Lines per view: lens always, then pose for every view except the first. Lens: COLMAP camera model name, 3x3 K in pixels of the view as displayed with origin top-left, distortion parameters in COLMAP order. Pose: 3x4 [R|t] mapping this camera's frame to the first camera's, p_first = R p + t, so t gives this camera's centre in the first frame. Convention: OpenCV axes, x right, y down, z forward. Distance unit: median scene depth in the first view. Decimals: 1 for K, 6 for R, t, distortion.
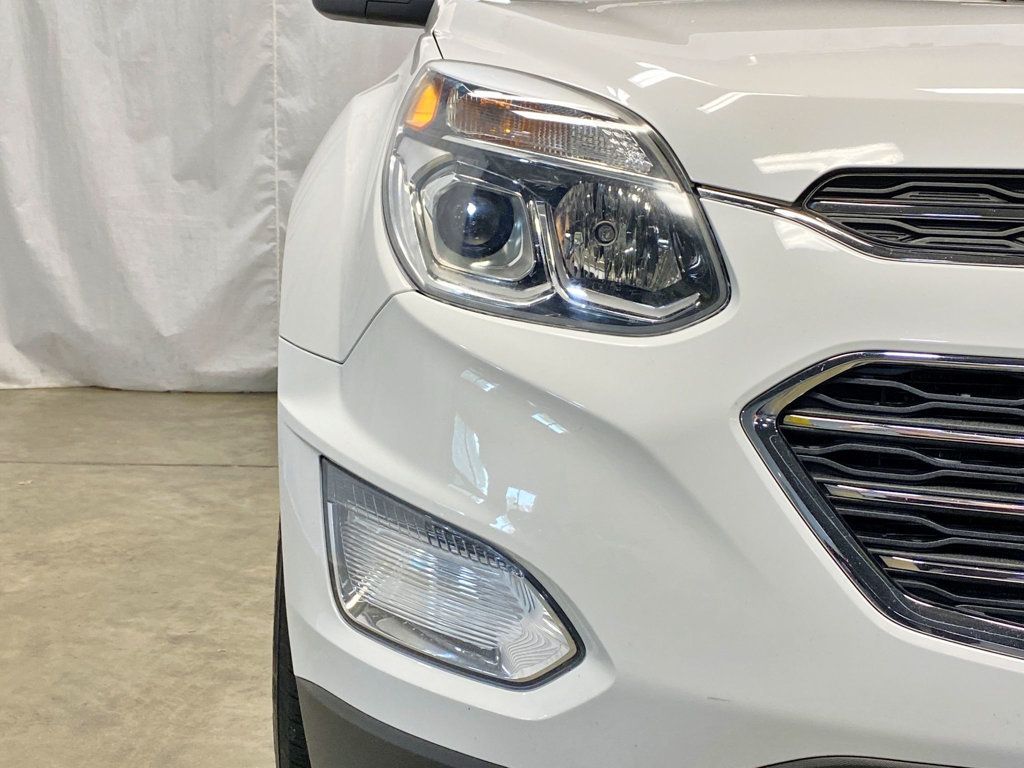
lens RADIAL K [[1441.6, 0, 506.6], [0, 1441.6, 374.2], [0, 0, 1]] dist [0.112736, 0.000000]
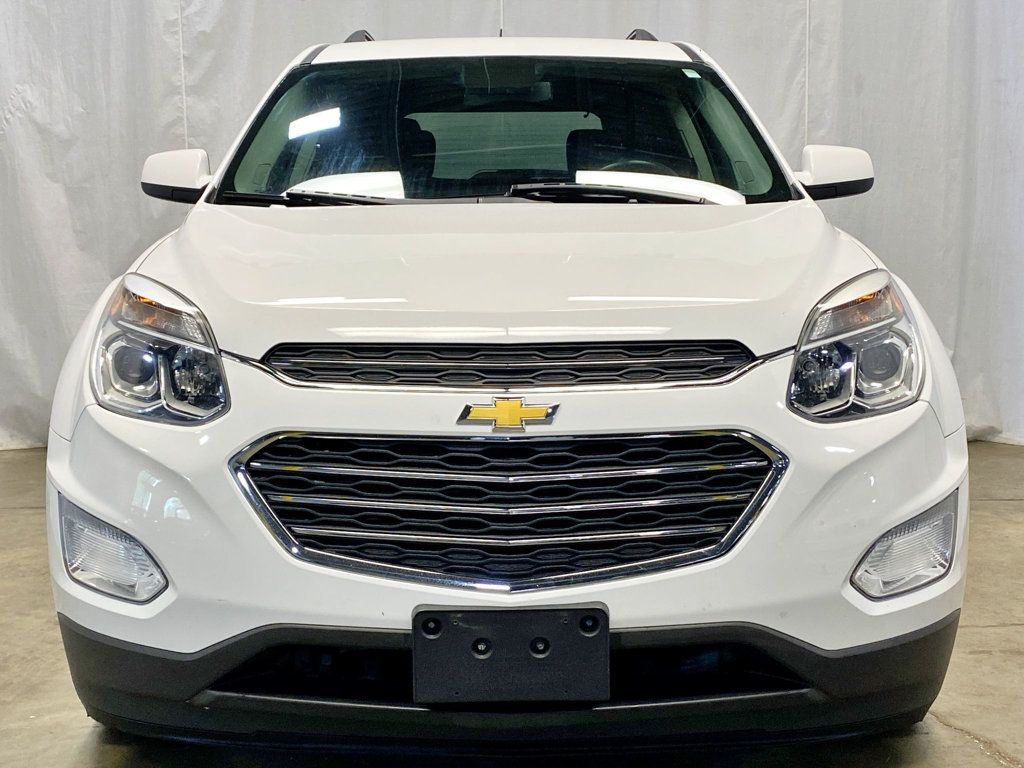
lens RADIAL K [[1441.6, 0, 513.5], [0, 1441.6, 388.8], [0, 0, 1]] dist [0.112736, 0.000000]
pose [[0.999160, -0.035900, -0.019773, 0.514676], [0.035583, 0.999236, -0.016151, -0.026332], [0.020337, 0.015434, 0.999674, -0.905194]]
